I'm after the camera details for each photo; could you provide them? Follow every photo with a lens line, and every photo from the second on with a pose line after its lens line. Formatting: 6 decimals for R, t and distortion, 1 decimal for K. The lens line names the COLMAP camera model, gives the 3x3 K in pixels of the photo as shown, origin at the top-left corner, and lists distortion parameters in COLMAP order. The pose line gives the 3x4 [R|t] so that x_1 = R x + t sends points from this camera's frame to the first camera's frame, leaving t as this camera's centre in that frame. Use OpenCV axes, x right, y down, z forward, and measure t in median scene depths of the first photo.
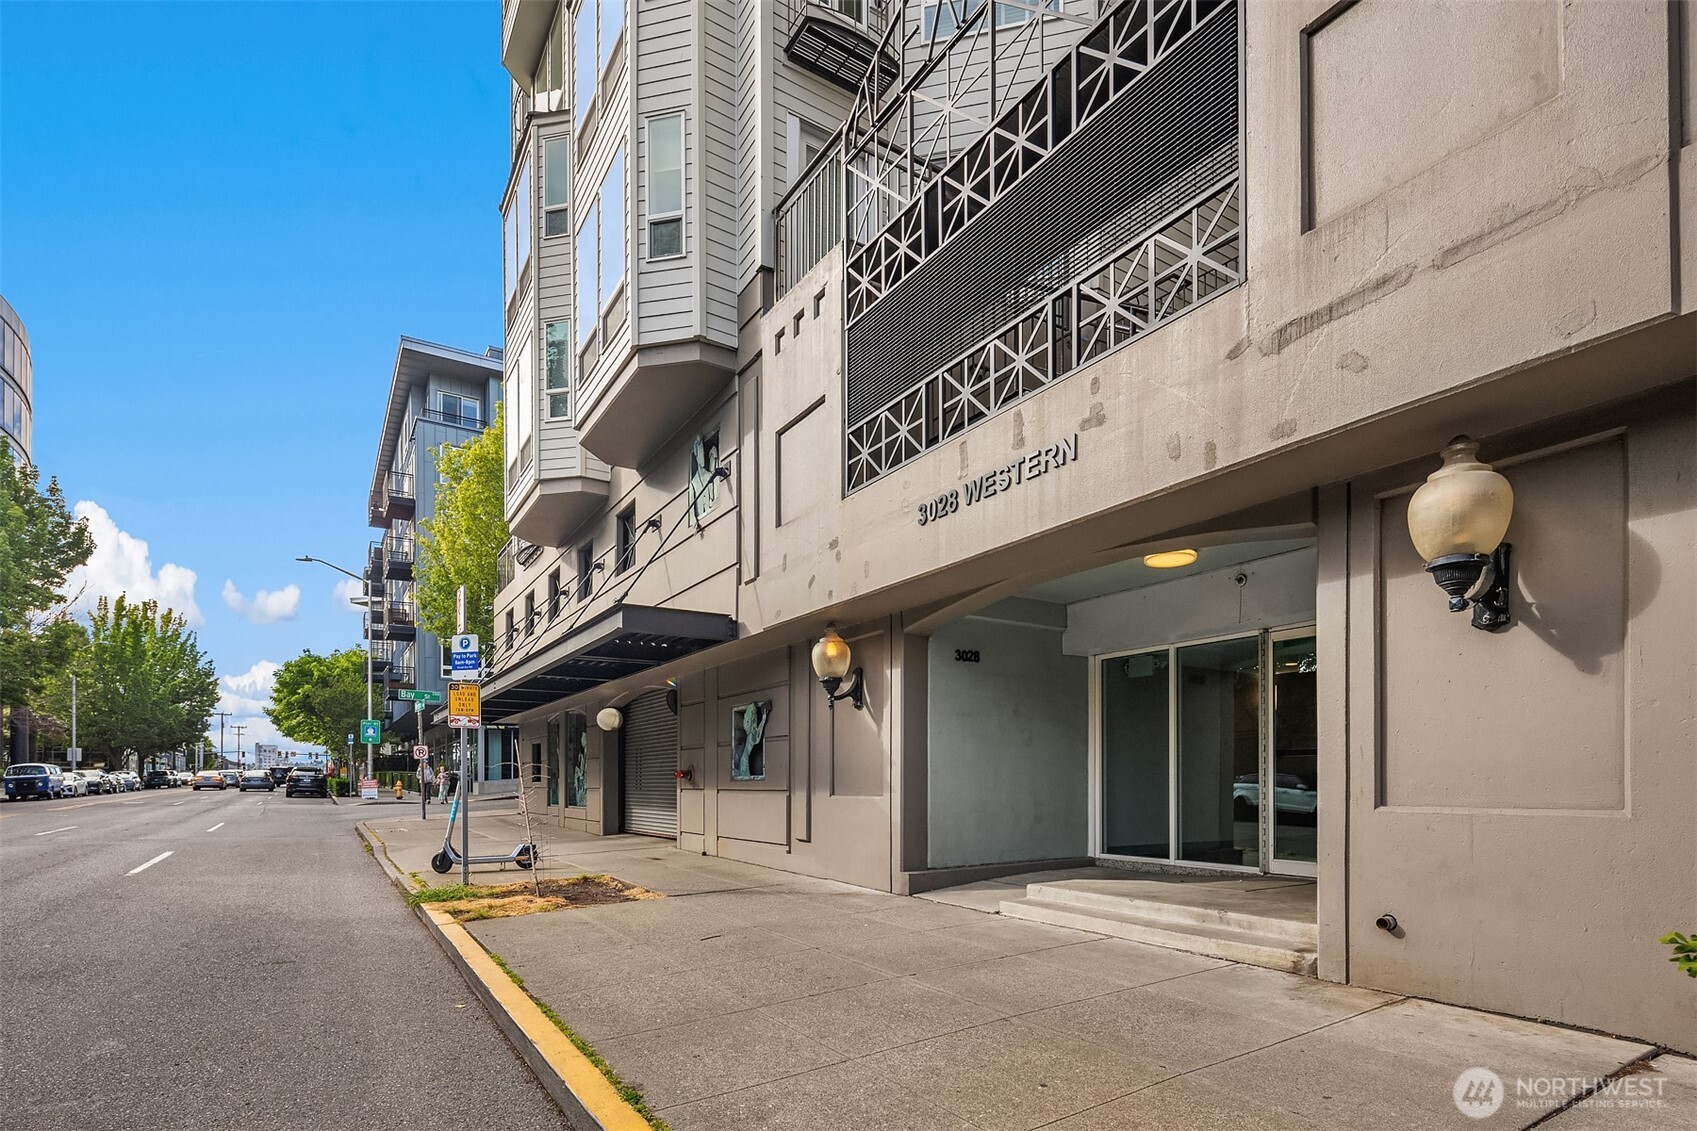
lens RADIAL K [[848.2, 0, 855.7], [0, 848.2, 502.7], [0, 0, 1]] dist [0.003179, -0.000480]
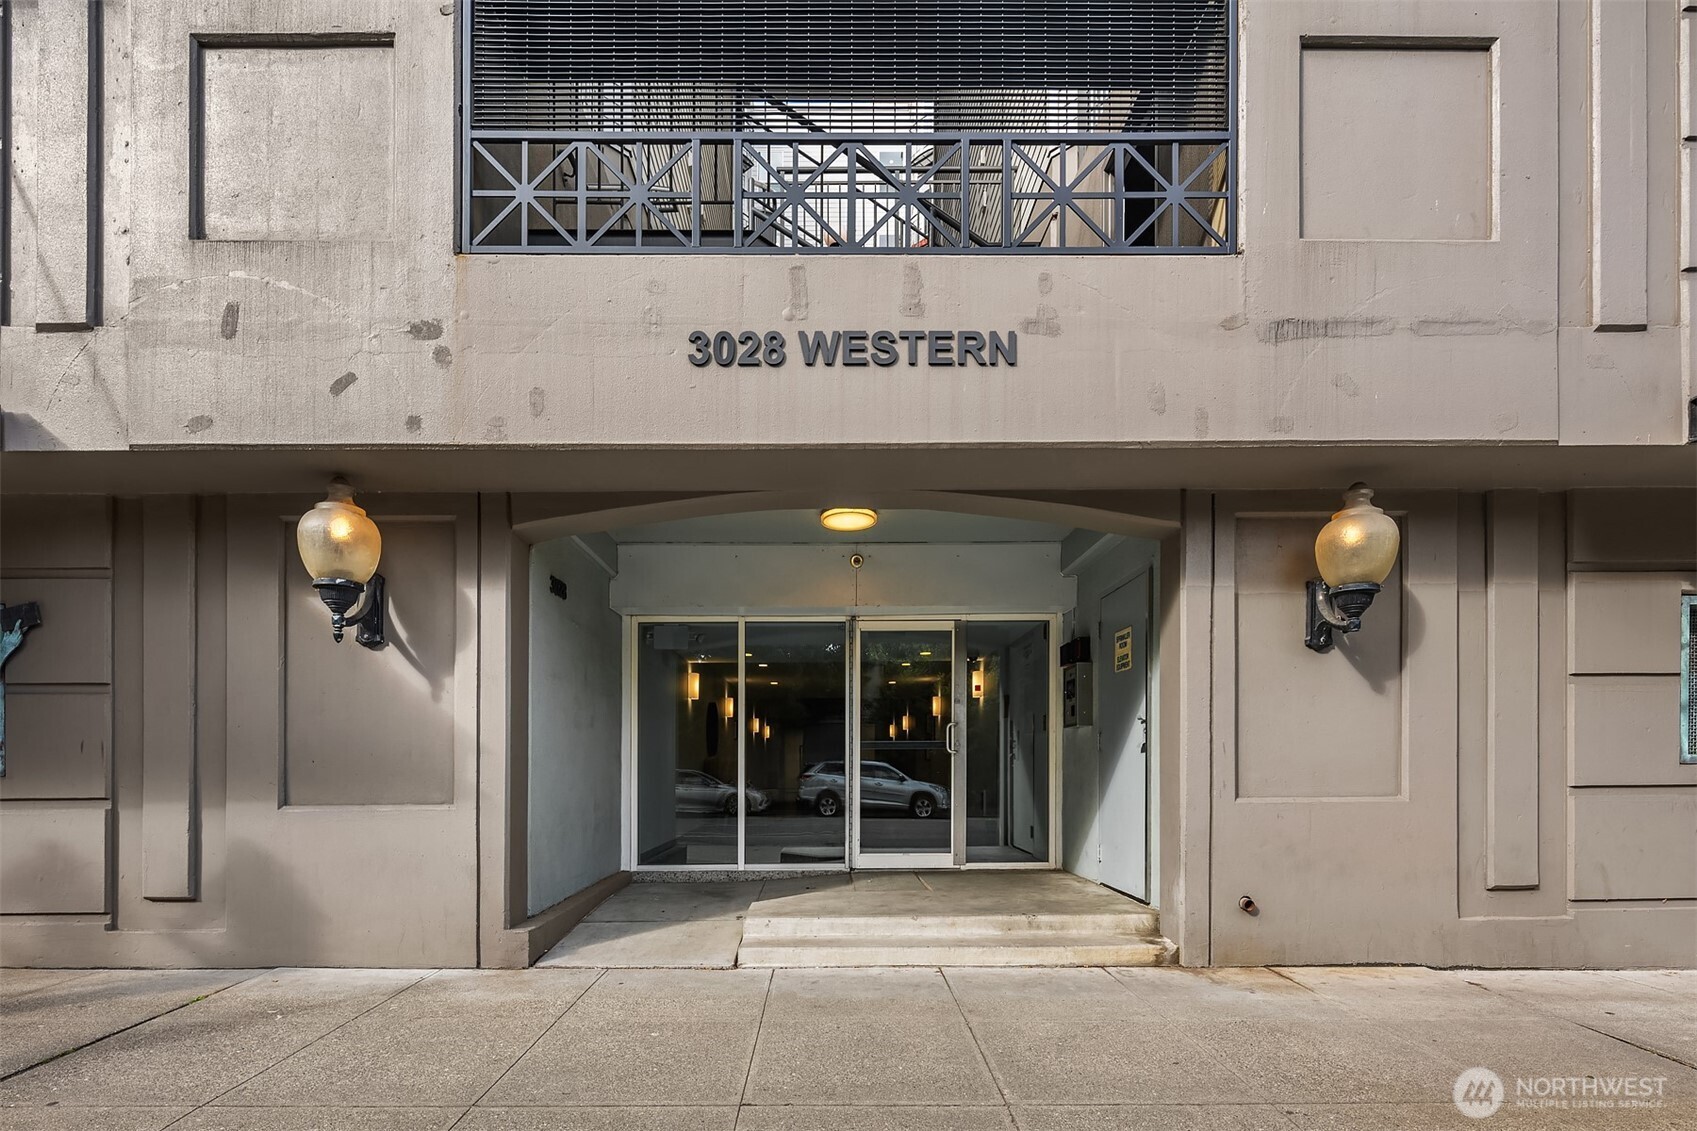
lens RADIAL K [[865.6, 0, 848.9], [0, 865.6, 619.4], [0, 0, 1]] dist [0.001671, -0.000516]
pose [[0.506908, 0.145733, 0.849591, -0.359722], [-0.266492, 0.963816, -0.006324, 0.174113], [-0.819772, -0.223204, 0.527403, 0.548182]]
